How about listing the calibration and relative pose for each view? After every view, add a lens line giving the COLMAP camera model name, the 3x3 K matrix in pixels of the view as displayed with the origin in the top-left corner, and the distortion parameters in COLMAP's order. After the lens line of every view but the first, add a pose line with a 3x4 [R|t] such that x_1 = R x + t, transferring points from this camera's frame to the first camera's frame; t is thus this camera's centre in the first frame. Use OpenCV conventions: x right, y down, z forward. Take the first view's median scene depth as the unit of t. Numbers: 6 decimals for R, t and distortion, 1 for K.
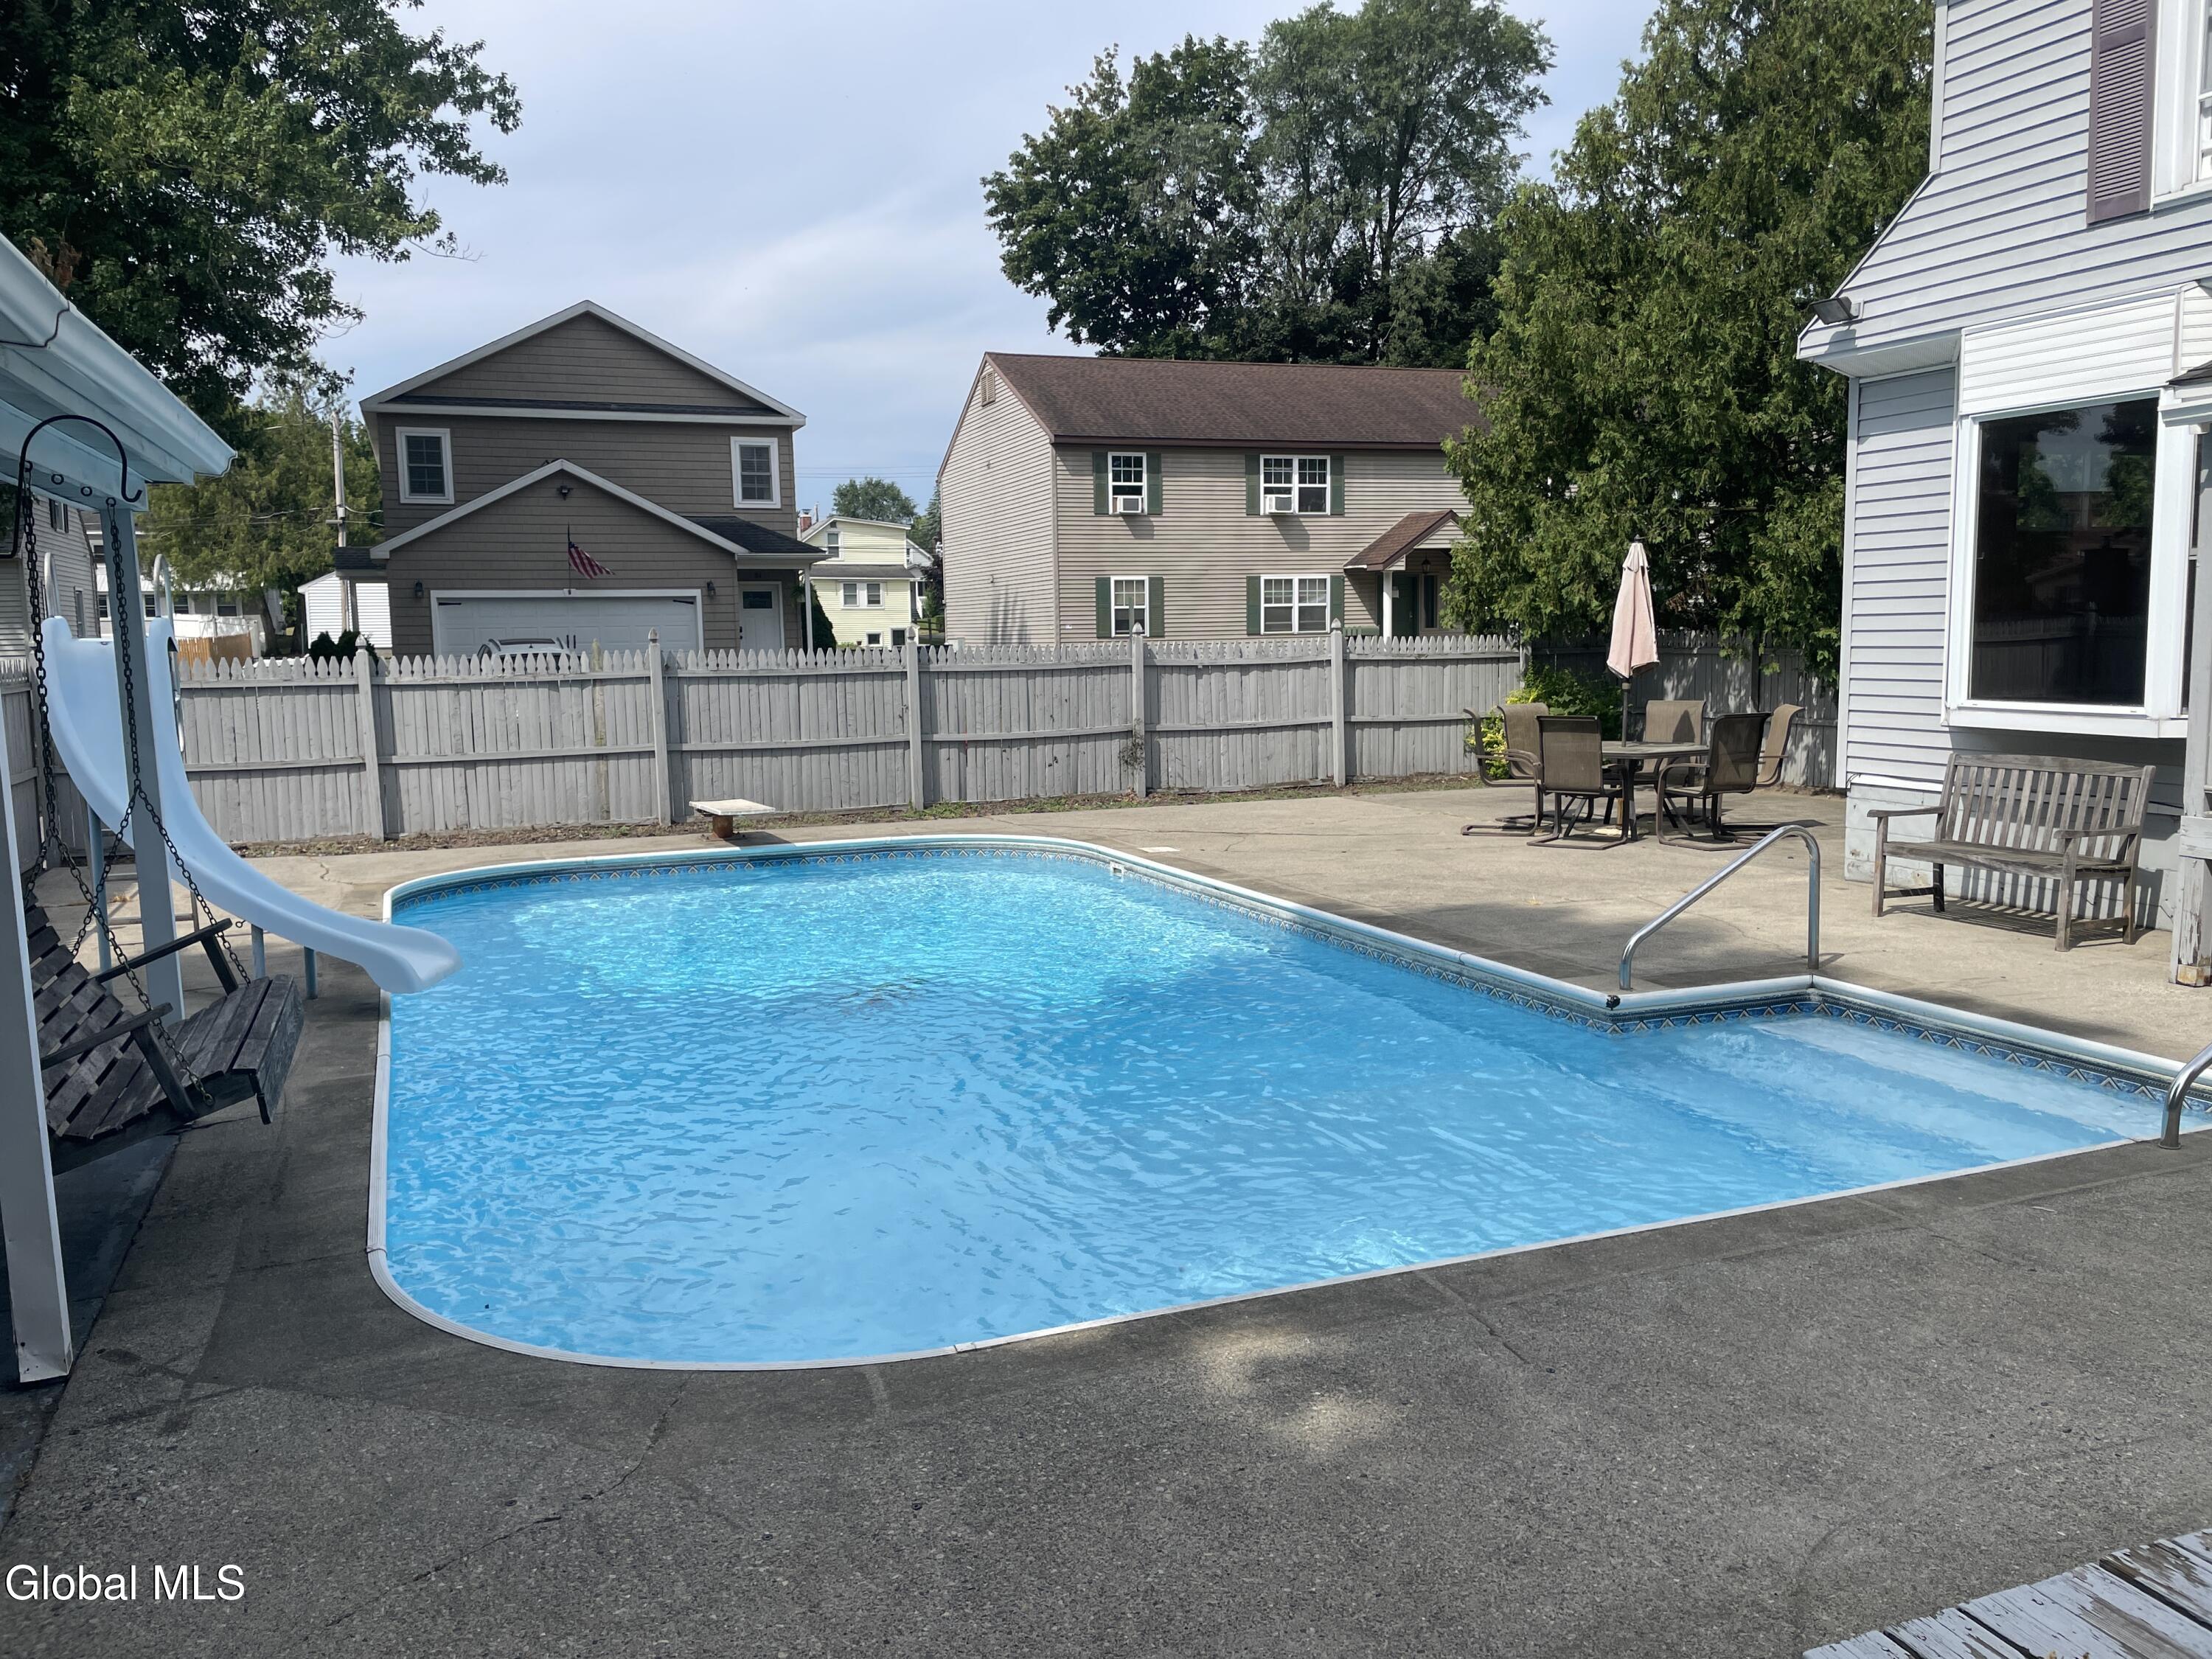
lens RADIAL K [[1687.0, 0, 1093.9], [0, 1687.0, 820.6], [0, 0, 1]] dist [0.081050, -0.104494]
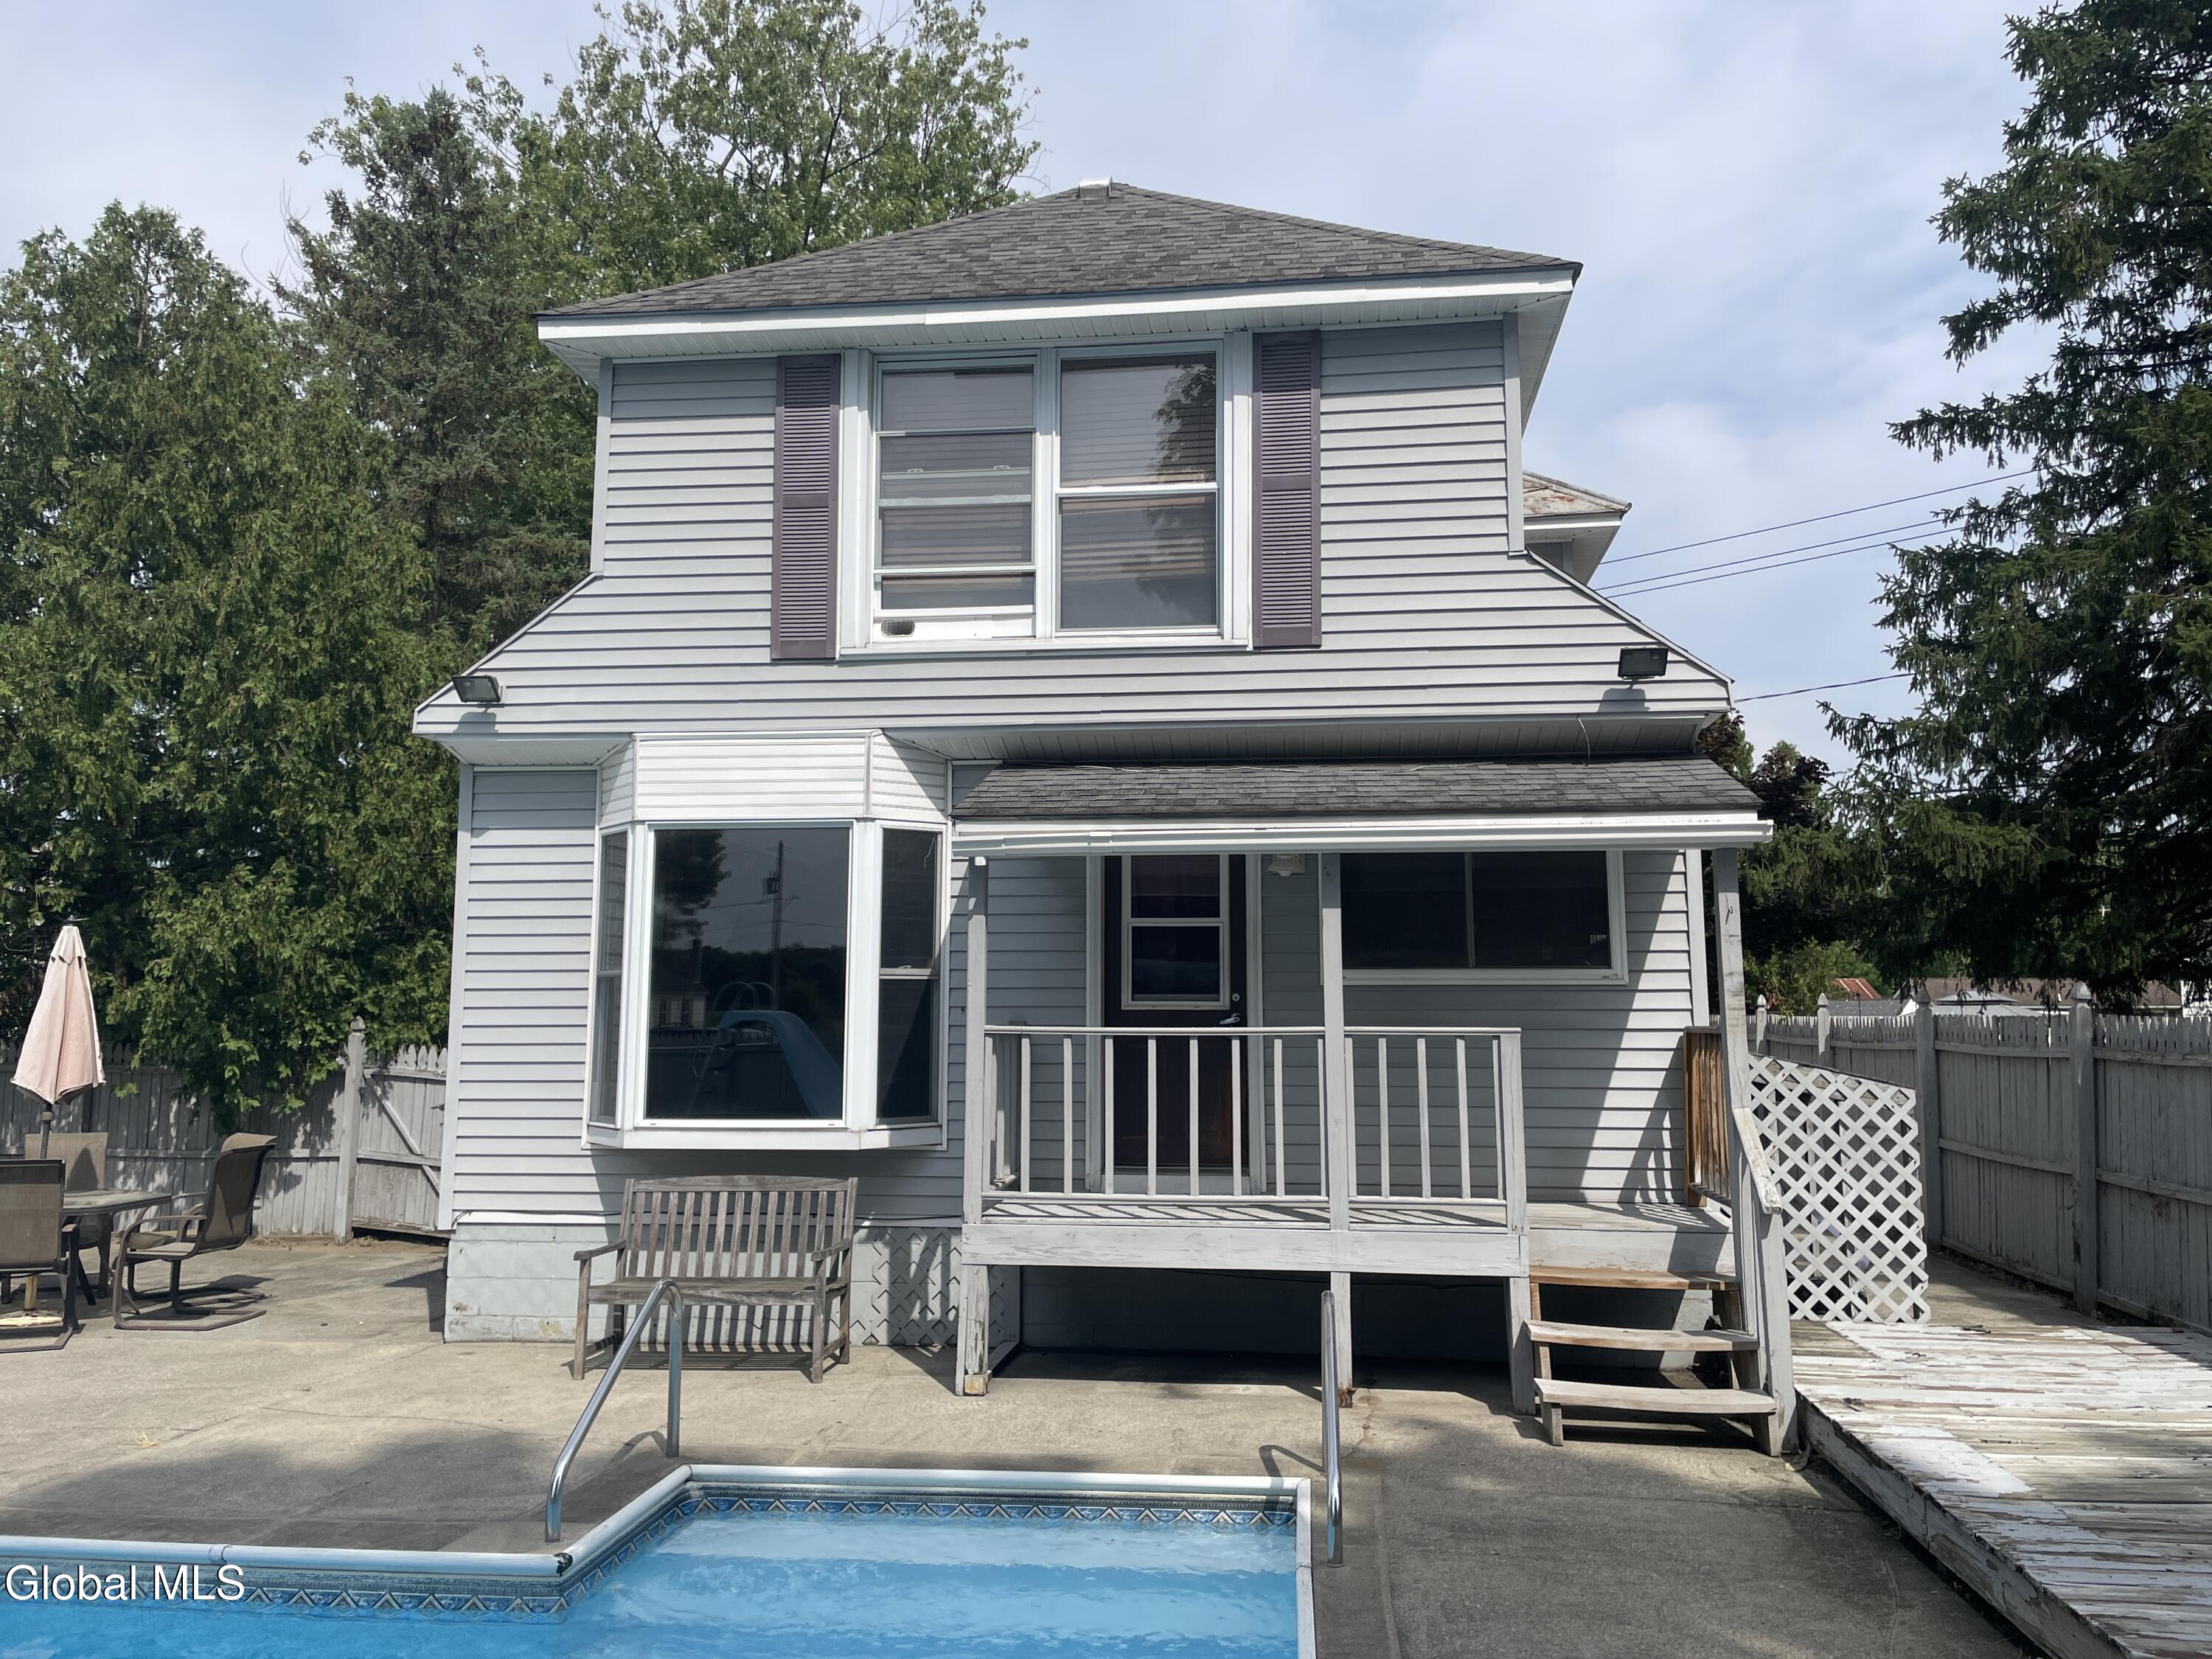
lens RADIAL K [[1687.0, 0, 1122.3], [0, 1687.0, 814.4], [0, 0, 1]] dist [0.081050, -0.104494]
pose [[0.456832, 0.126291, 0.880543, -0.138518], [0.090622, 0.978114, -0.187300, -0.023931], [-0.884925, 0.165361, 0.435388, 0.224903]]
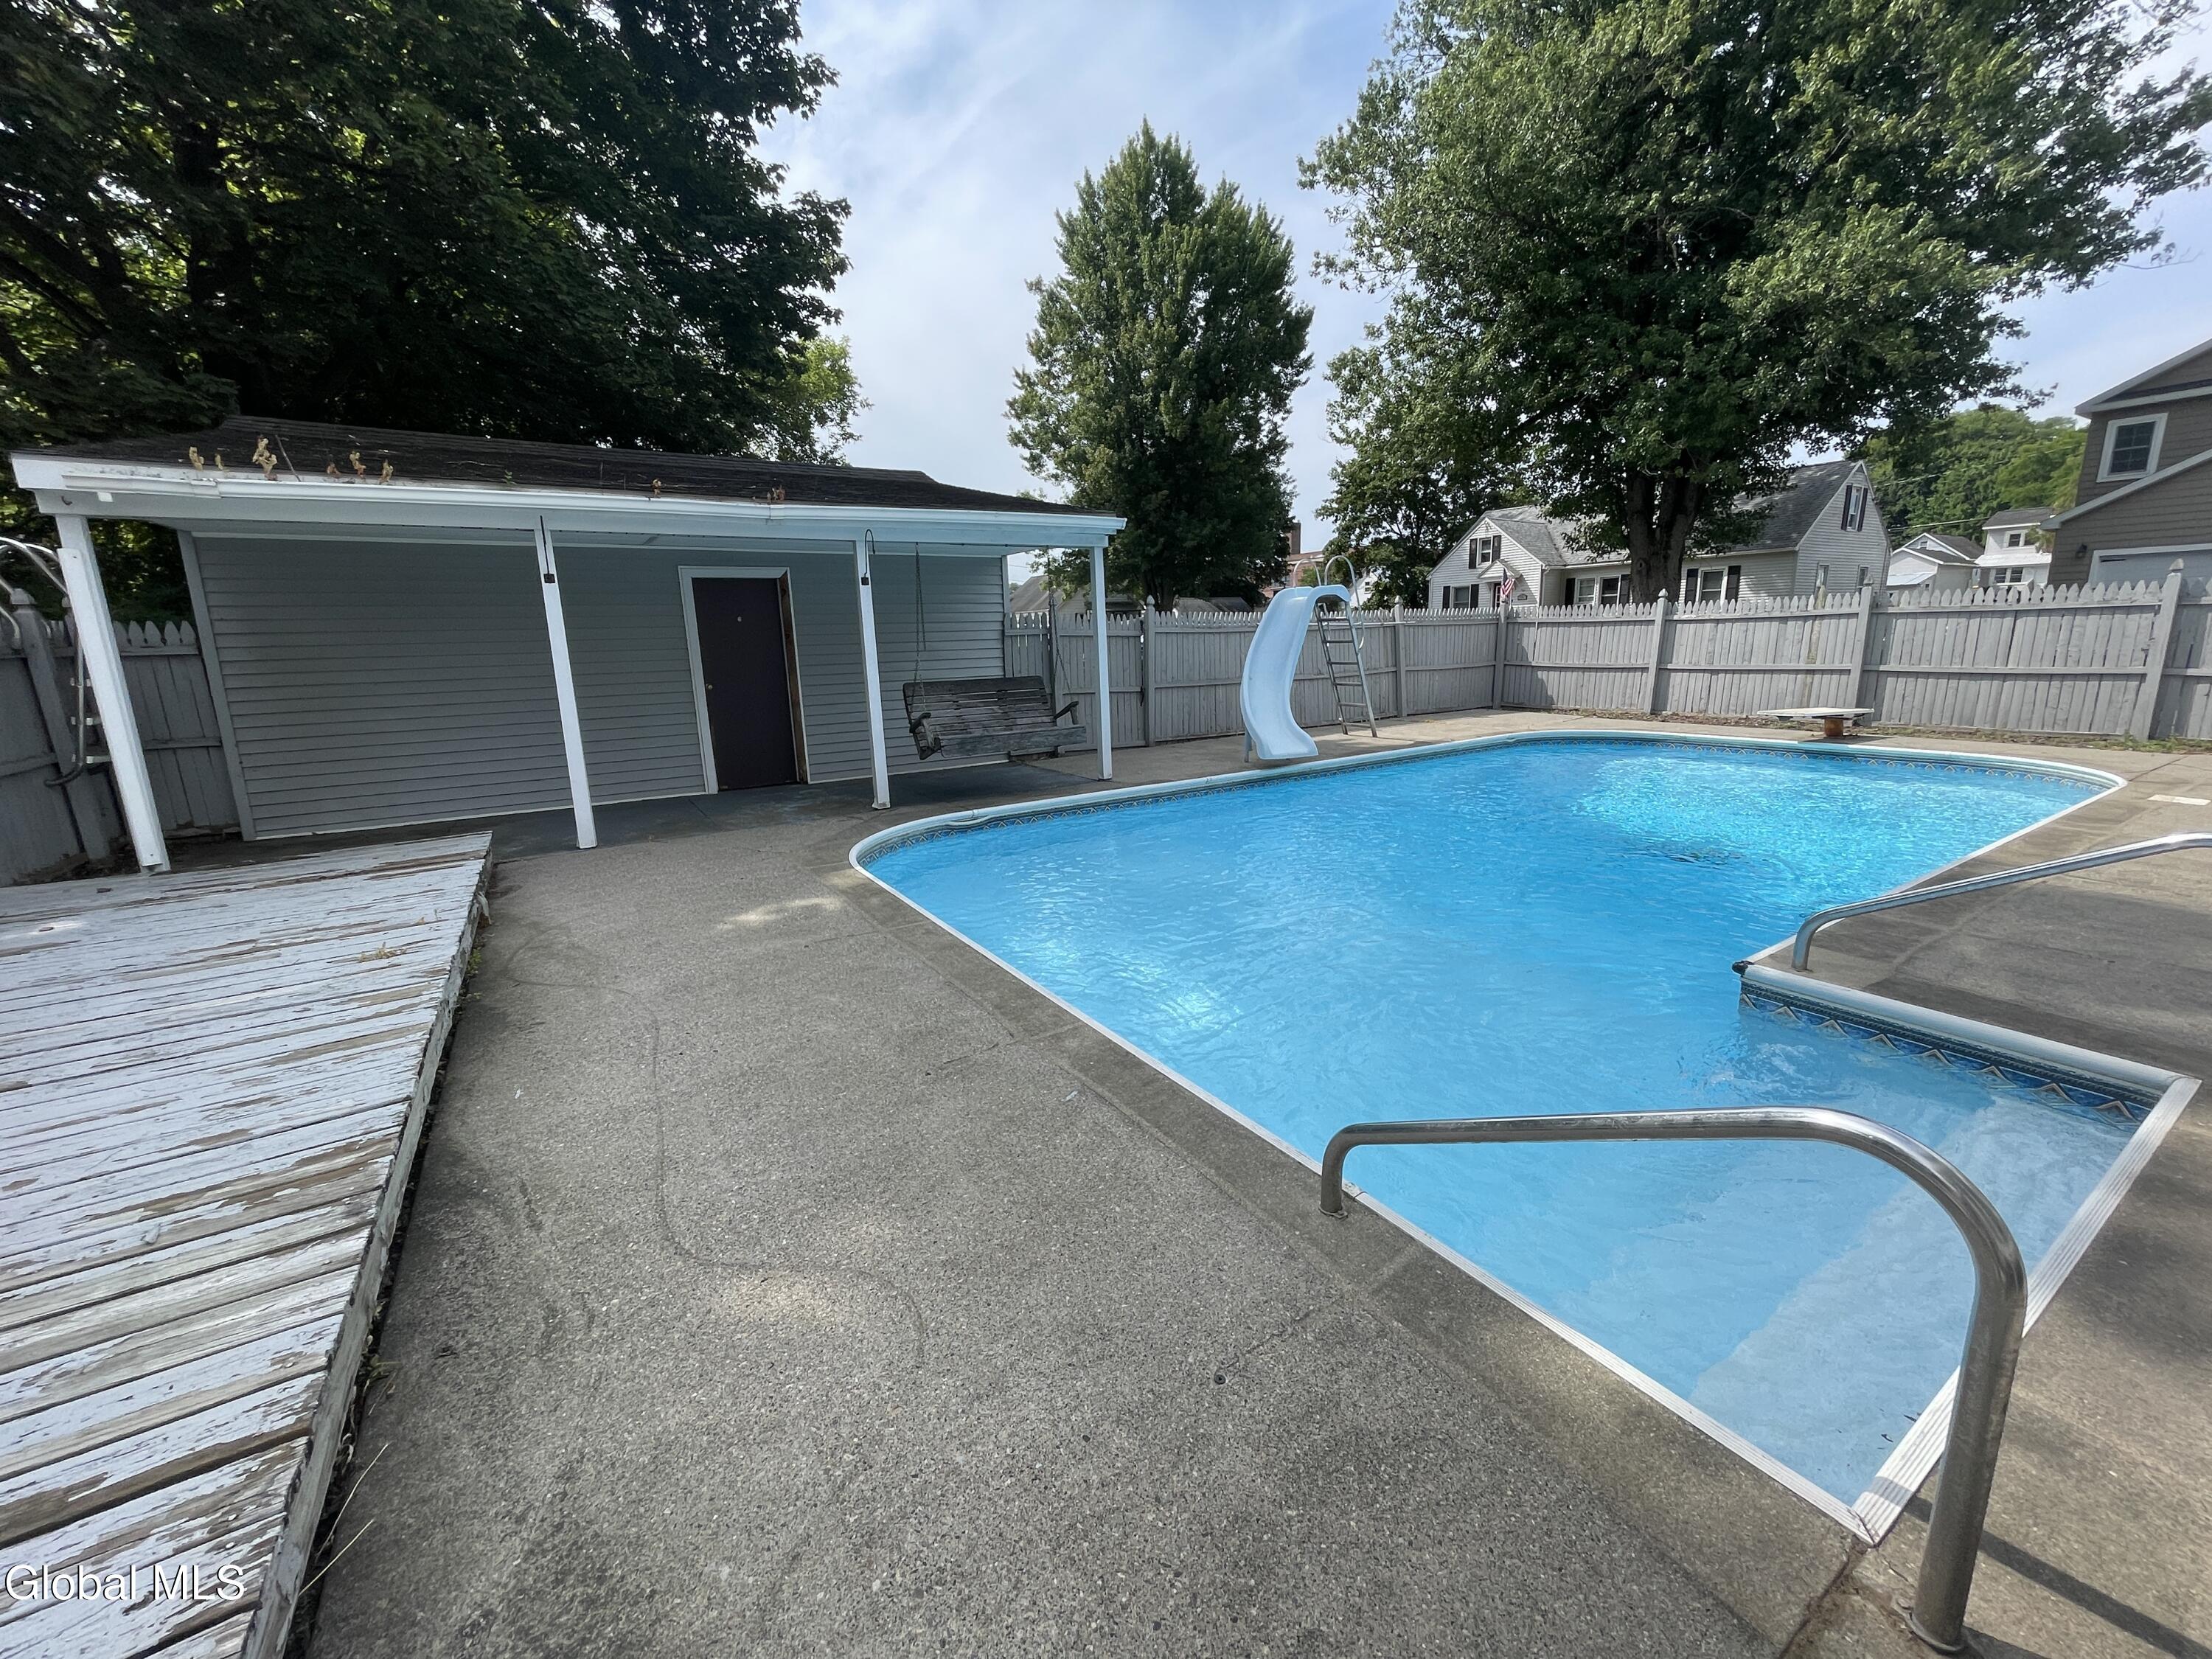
lens RADIAL K [[894.3, 0, 1104.1], [0, 894.3, 827.1], [0, 0, 1]] dist [-0.002003, -0.000106]
pose [[0.183017, 0.218303, -0.958566, 0.359644], [-0.082675, 0.974998, 0.206261, -0.017696], [0.979627, 0.041500, 0.196489, 0.308575]]
